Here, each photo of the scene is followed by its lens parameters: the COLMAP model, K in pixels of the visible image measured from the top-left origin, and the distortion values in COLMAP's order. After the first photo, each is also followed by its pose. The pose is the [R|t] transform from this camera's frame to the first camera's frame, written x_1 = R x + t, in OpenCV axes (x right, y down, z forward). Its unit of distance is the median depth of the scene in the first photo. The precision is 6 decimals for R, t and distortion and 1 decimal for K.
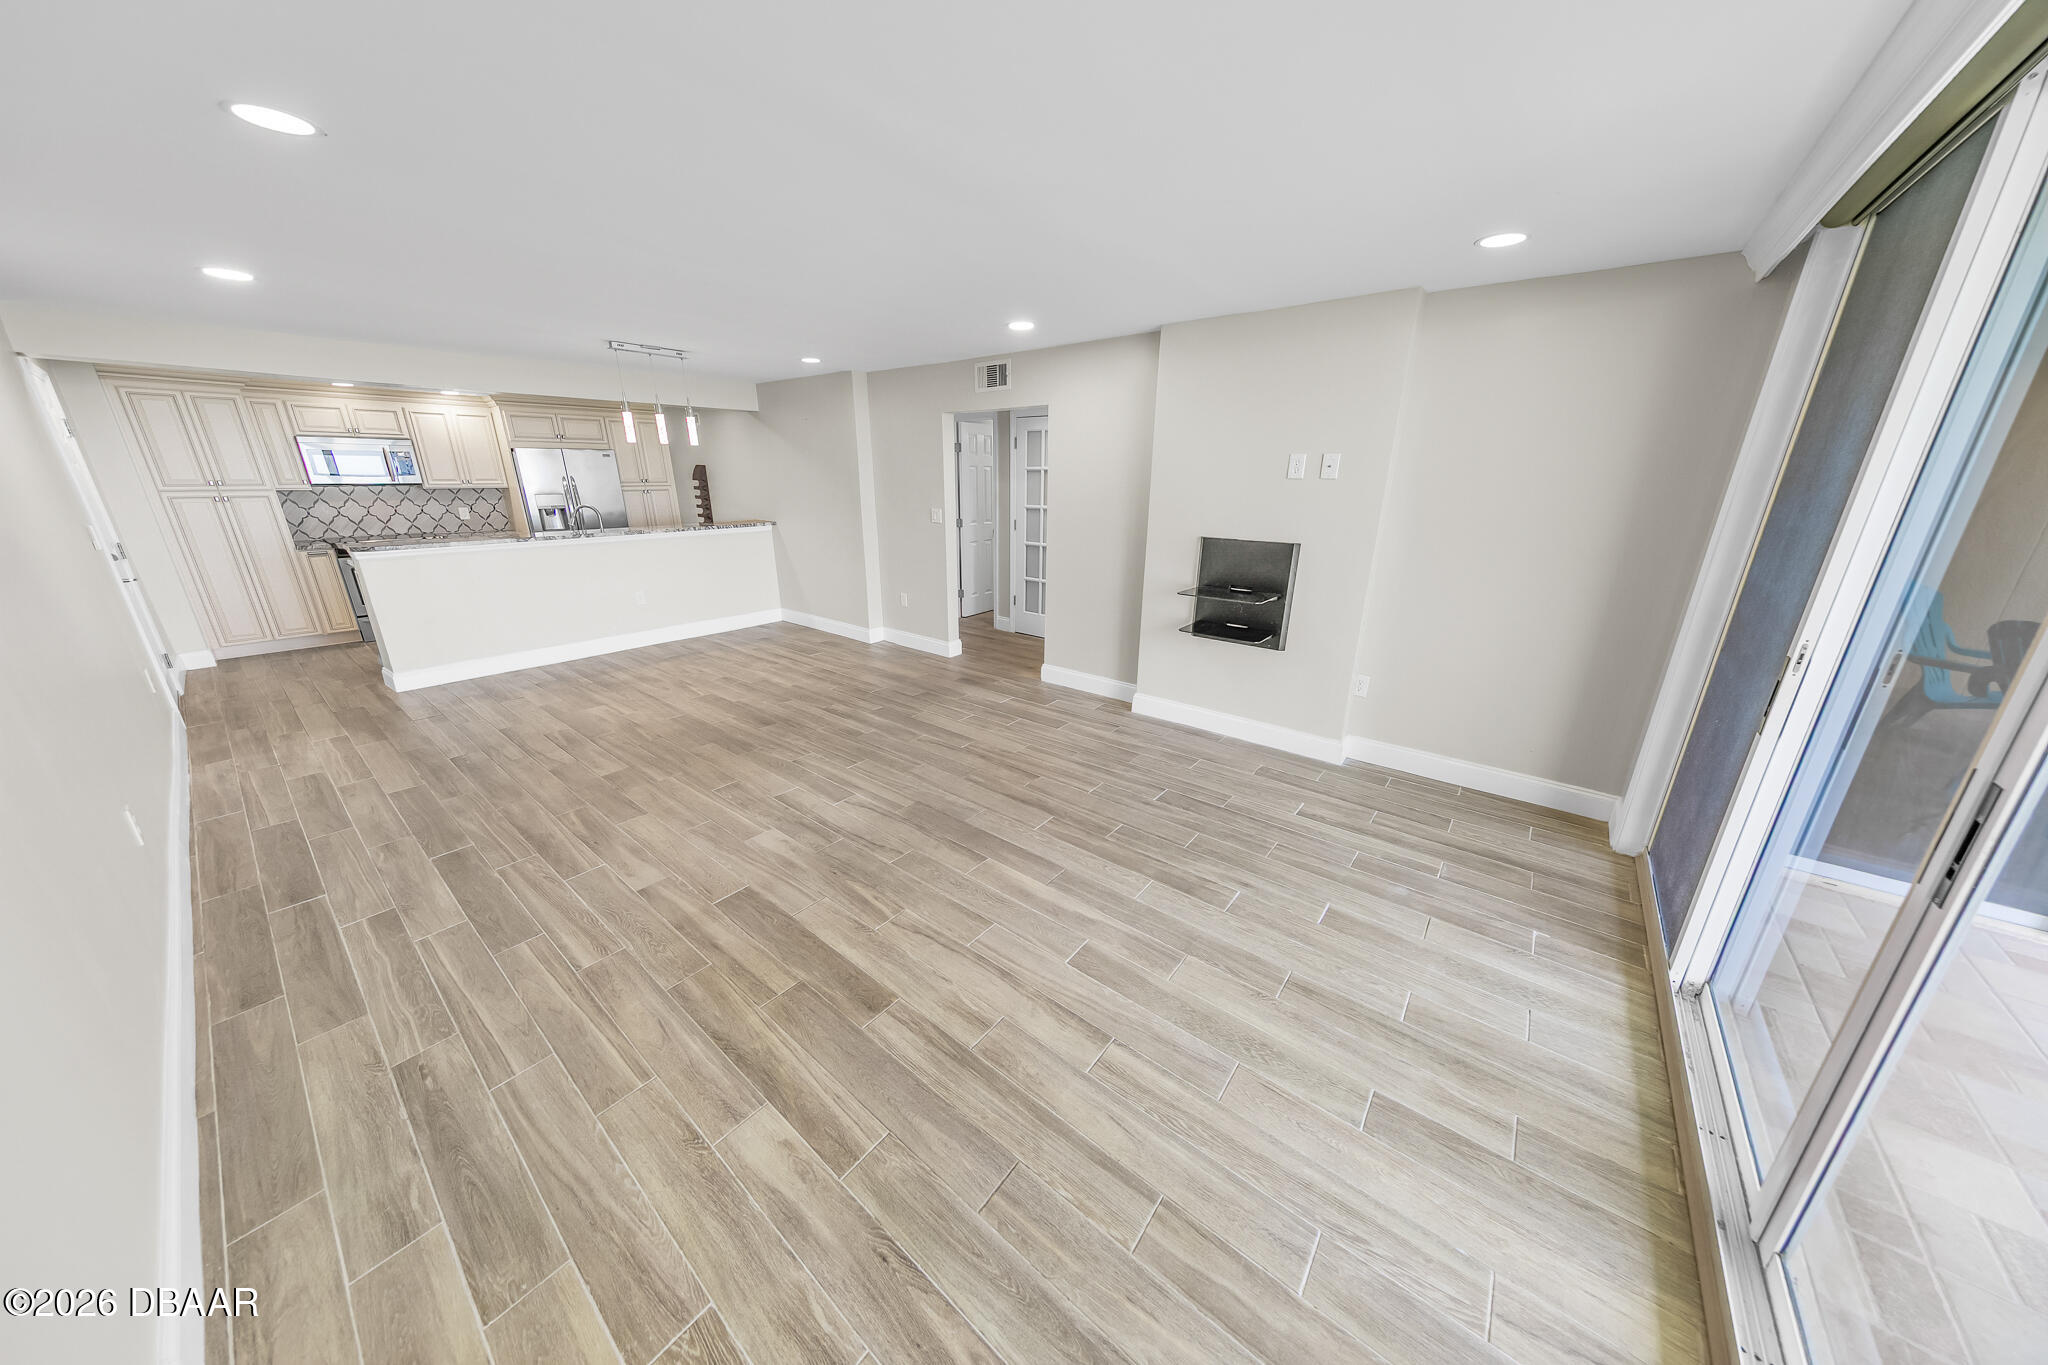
lens RADIAL K [[642.0, 0, 1020.9], [0, 642.0, 679.8], [0, 0, 1]] dist [0.009075, -0.000236]
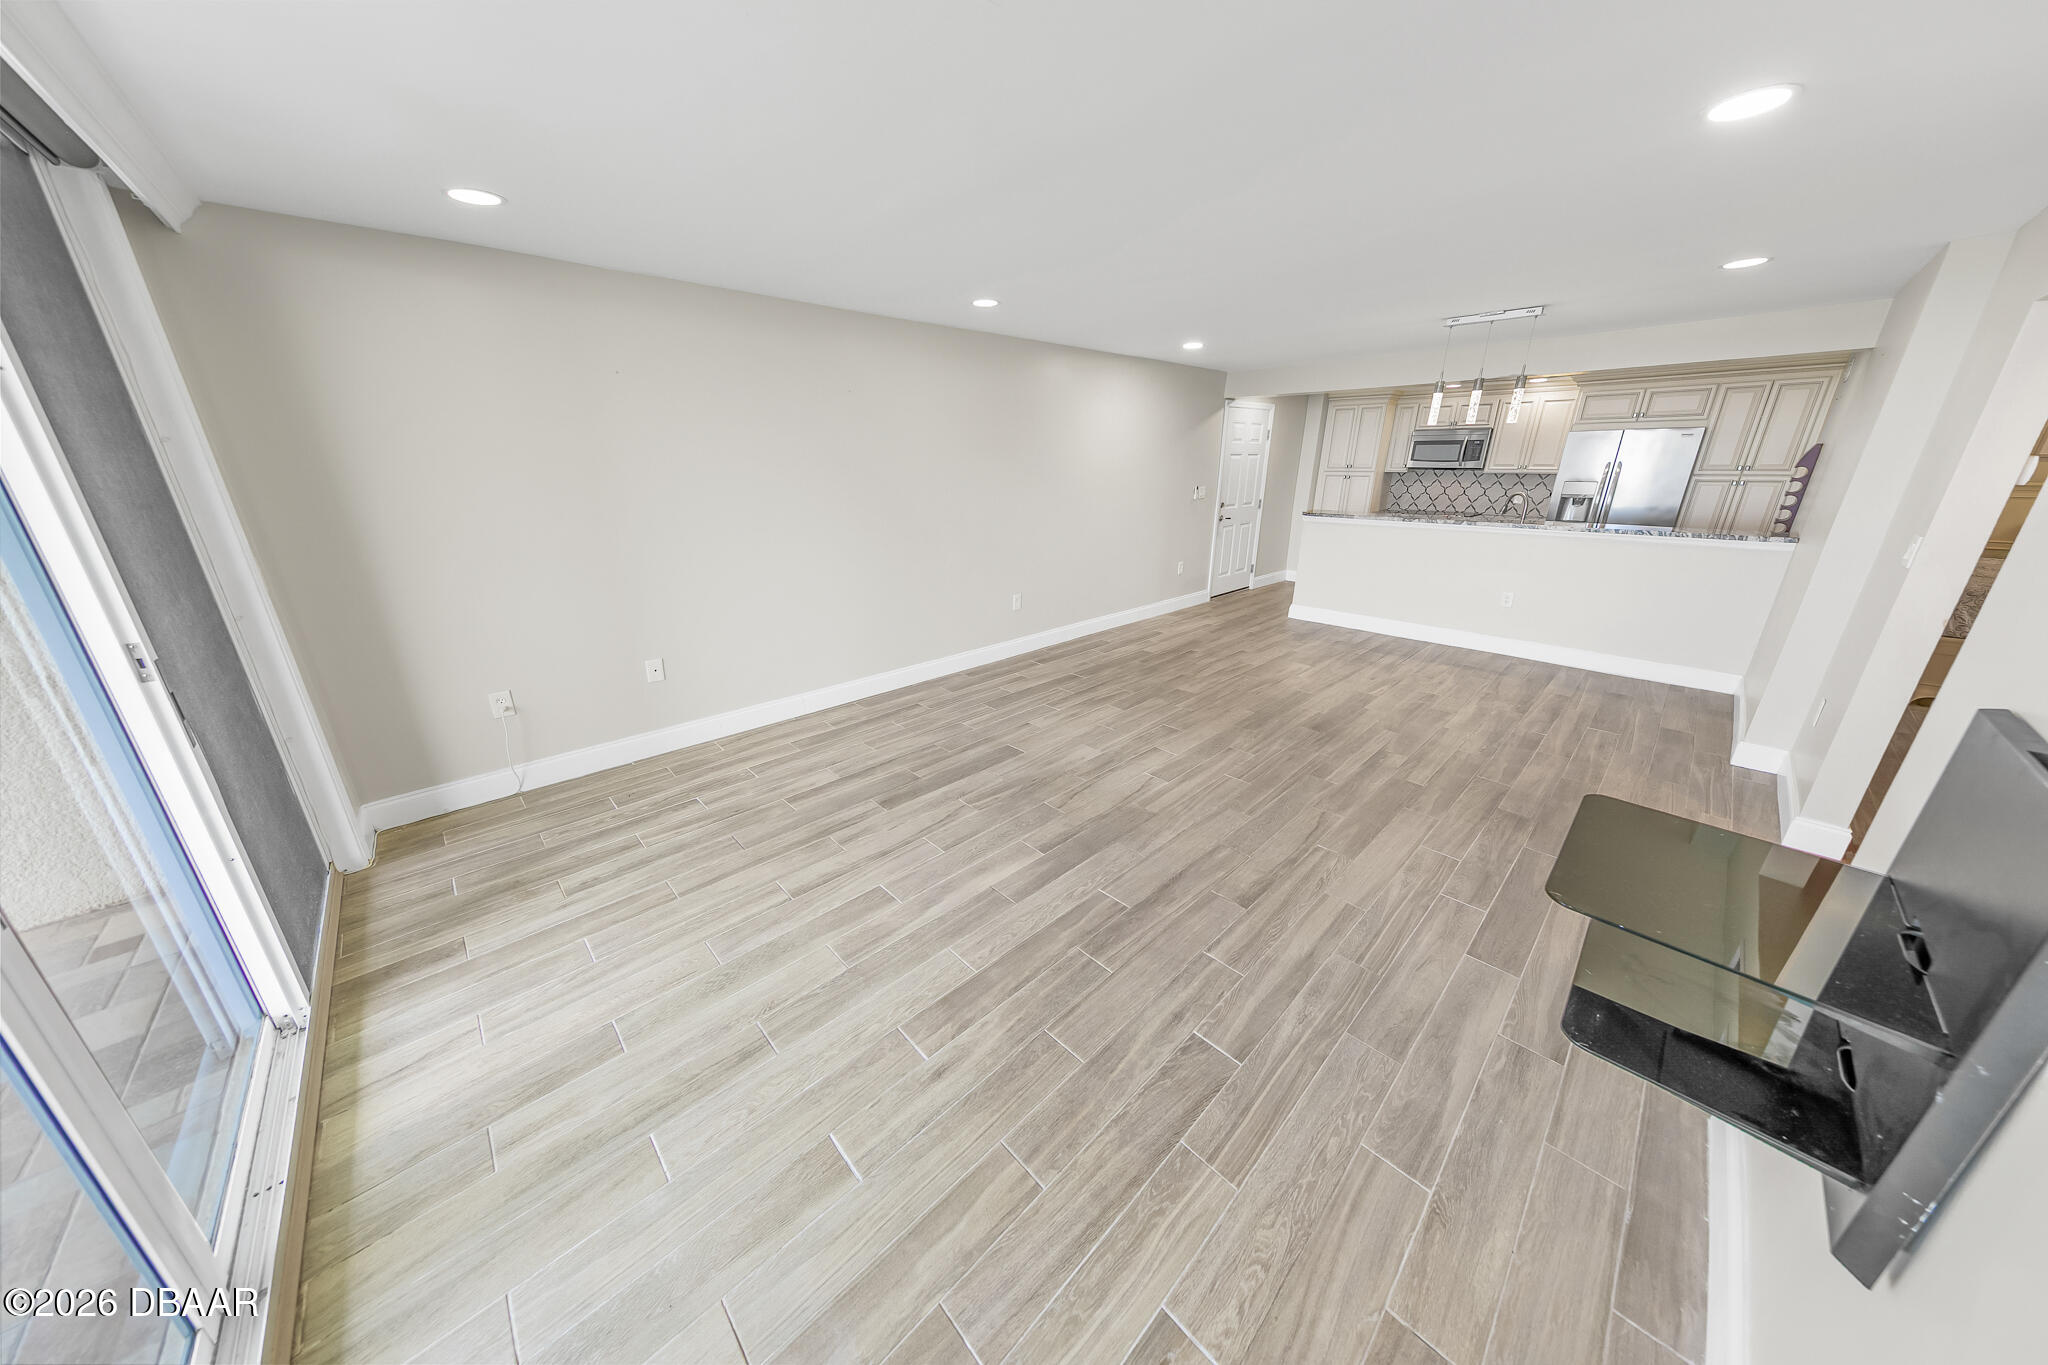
lens RADIAL K [[642.0, 0, 1017.4], [0, 642.0, 683.7], [0, 0, 1]] dist [0.009075, -0.000236]
pose [[-0.141689, 0.326563, -0.934495, 0.682583], [-0.305088, 0.883660, 0.355057, -0.247792], [0.941725, 0.335411, -0.025574, 0.786364]]
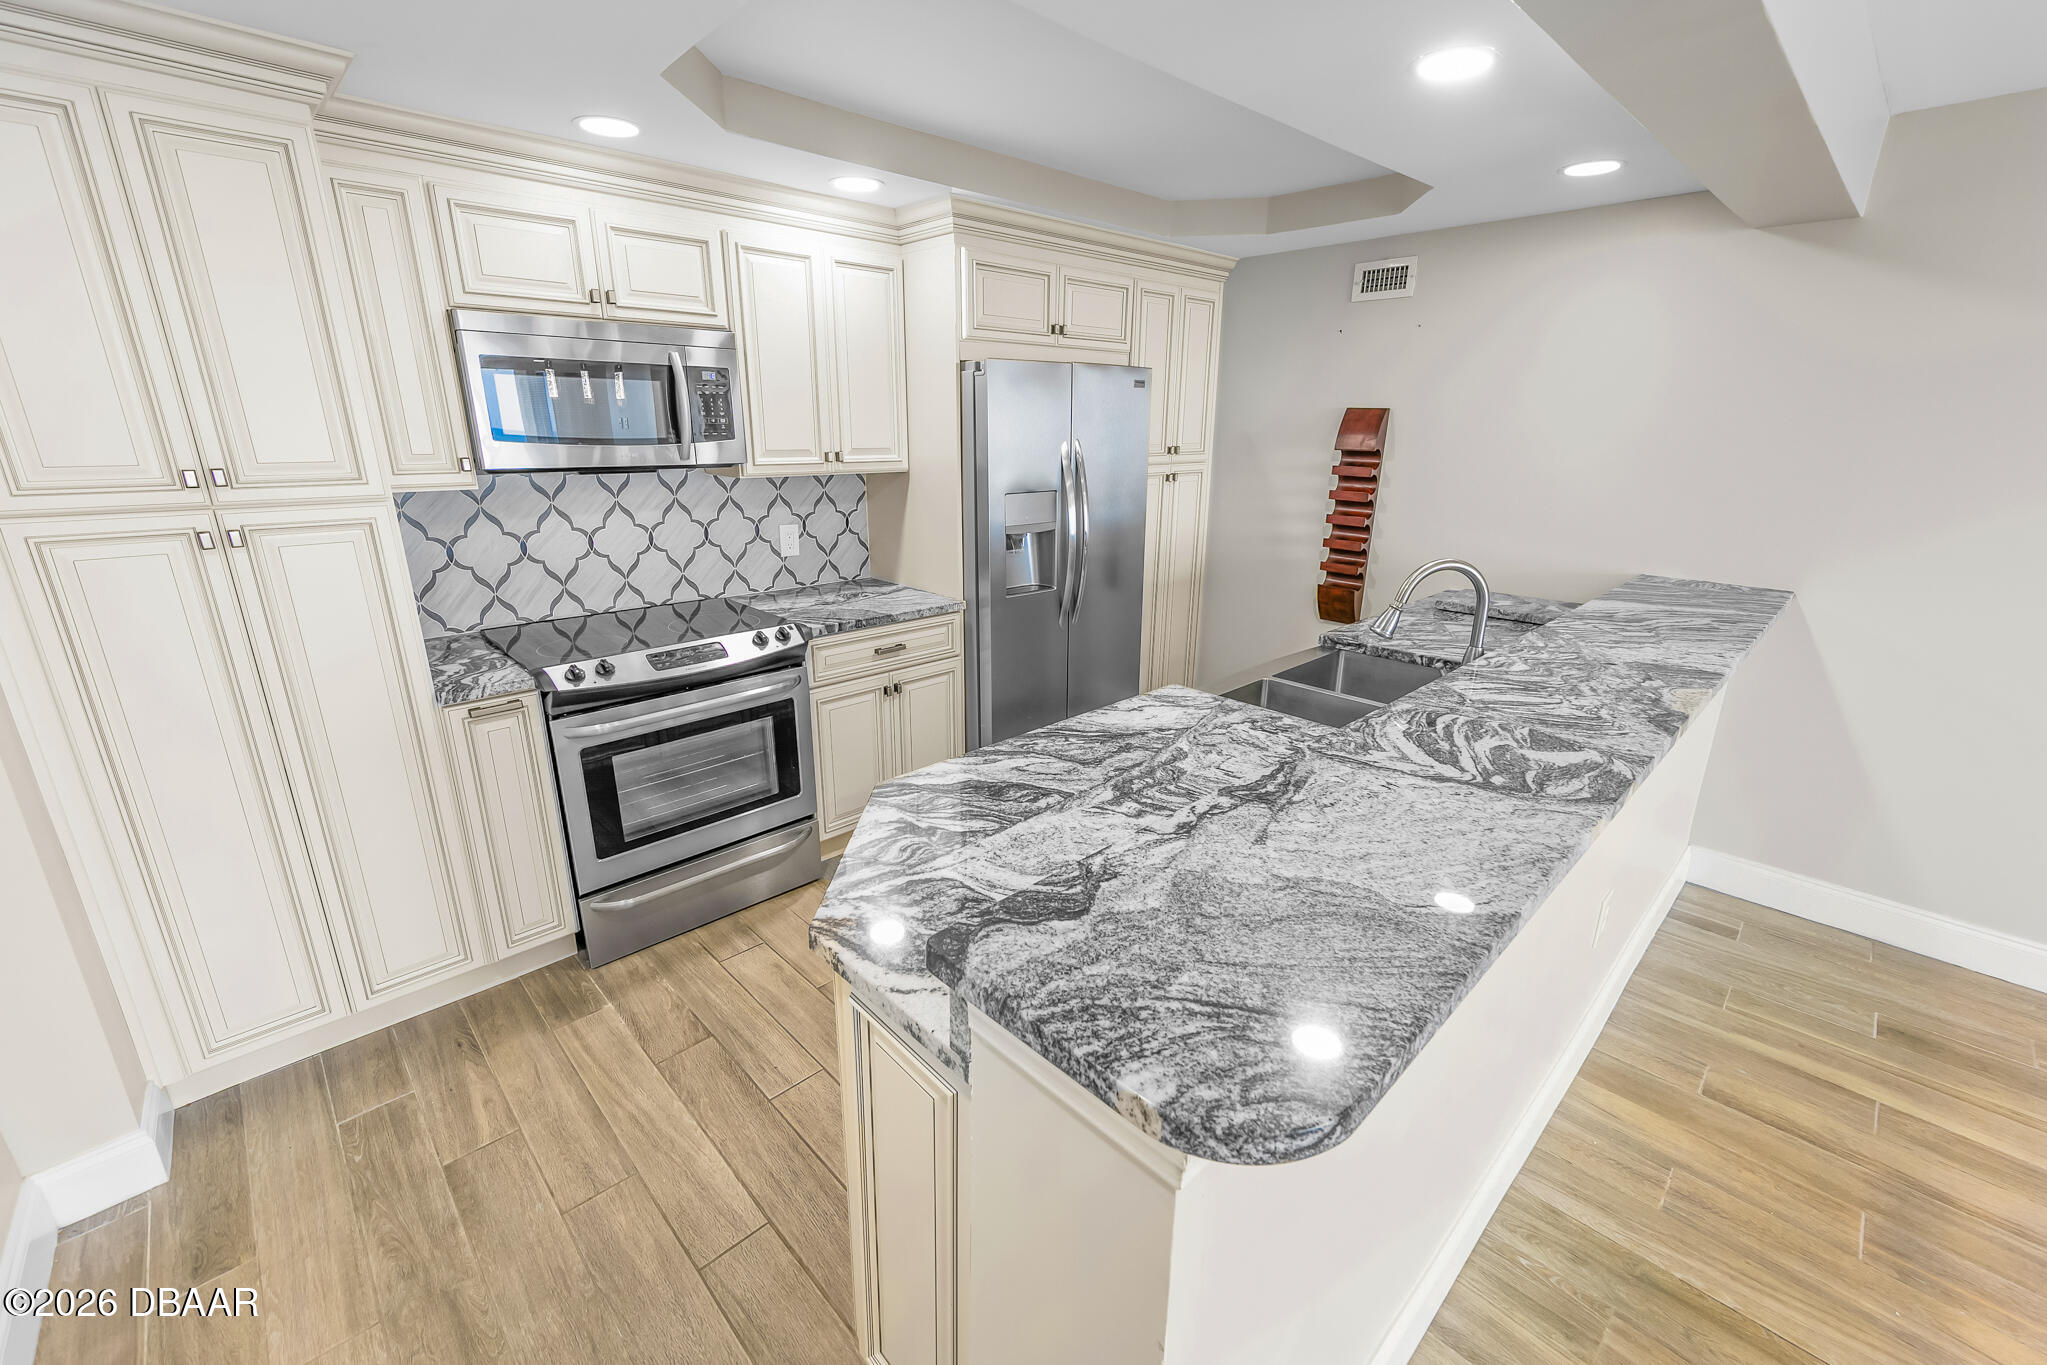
lens RADIAL K [[849.9, 0, 1024.5], [0, 849.9, 685.7], [0, 0, 1]] dist [0.009900, 0.000232]
pose [[0.991456, 0.048634, -0.121039, -1.417449], [-0.049464, 0.998768, -0.003860, -0.381878], [0.120702, 0.009814, 0.992640, 1.144572]]
